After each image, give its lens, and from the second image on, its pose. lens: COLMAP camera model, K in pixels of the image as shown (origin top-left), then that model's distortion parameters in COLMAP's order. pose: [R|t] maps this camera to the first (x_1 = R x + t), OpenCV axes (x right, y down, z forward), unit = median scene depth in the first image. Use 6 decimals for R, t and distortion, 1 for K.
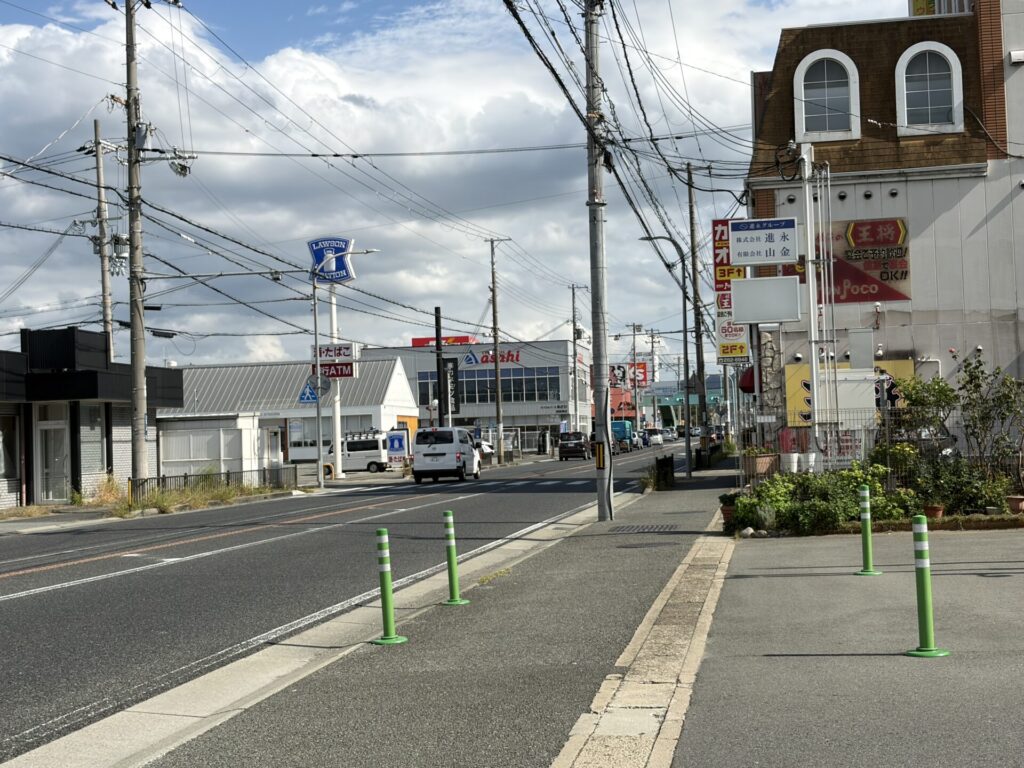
lens RADIAL K [[1542.0, 0, 512.0], [0, 1542.0, 384.0], [0, 0, 1]] dist [-0.006873, -0.016478]
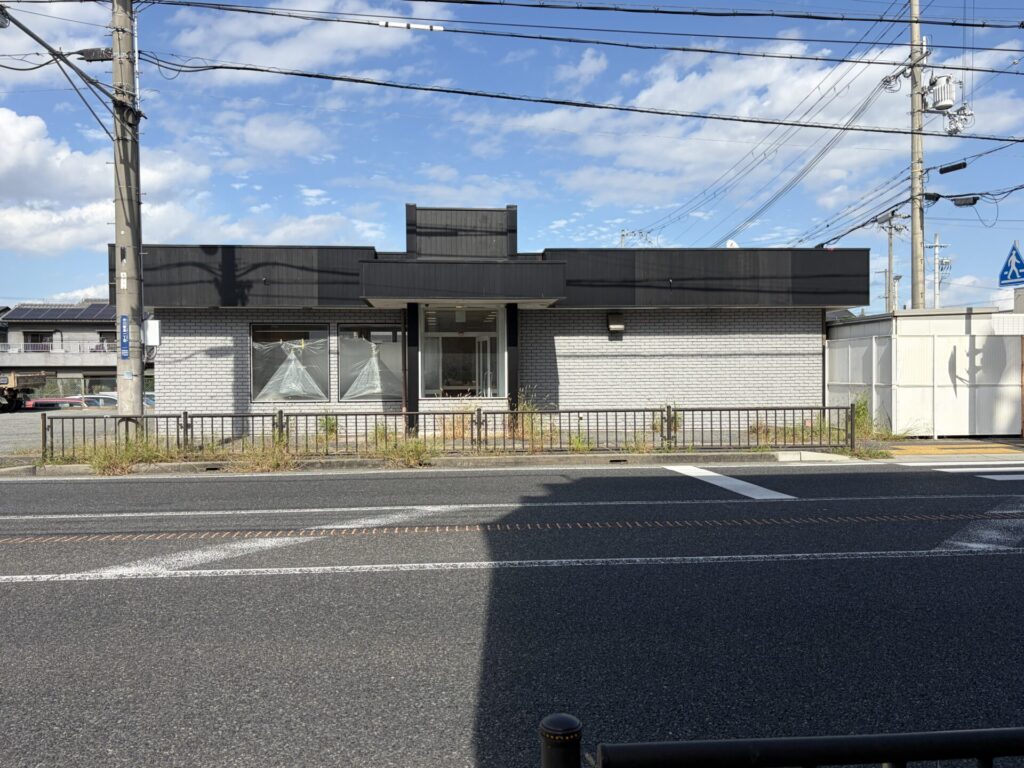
lens RADIAL K [[804.4, 0, 512.0], [0, 804.4, 384.0], [0, 0, 1]] dist [0.007333, 0.005401]
pose [[0.270996, 0.048549, -0.961355, 0.084570], [0.038826, 0.997363, 0.061312, 0.022387], [0.961797, -0.053941, 0.268397, 0.760086]]
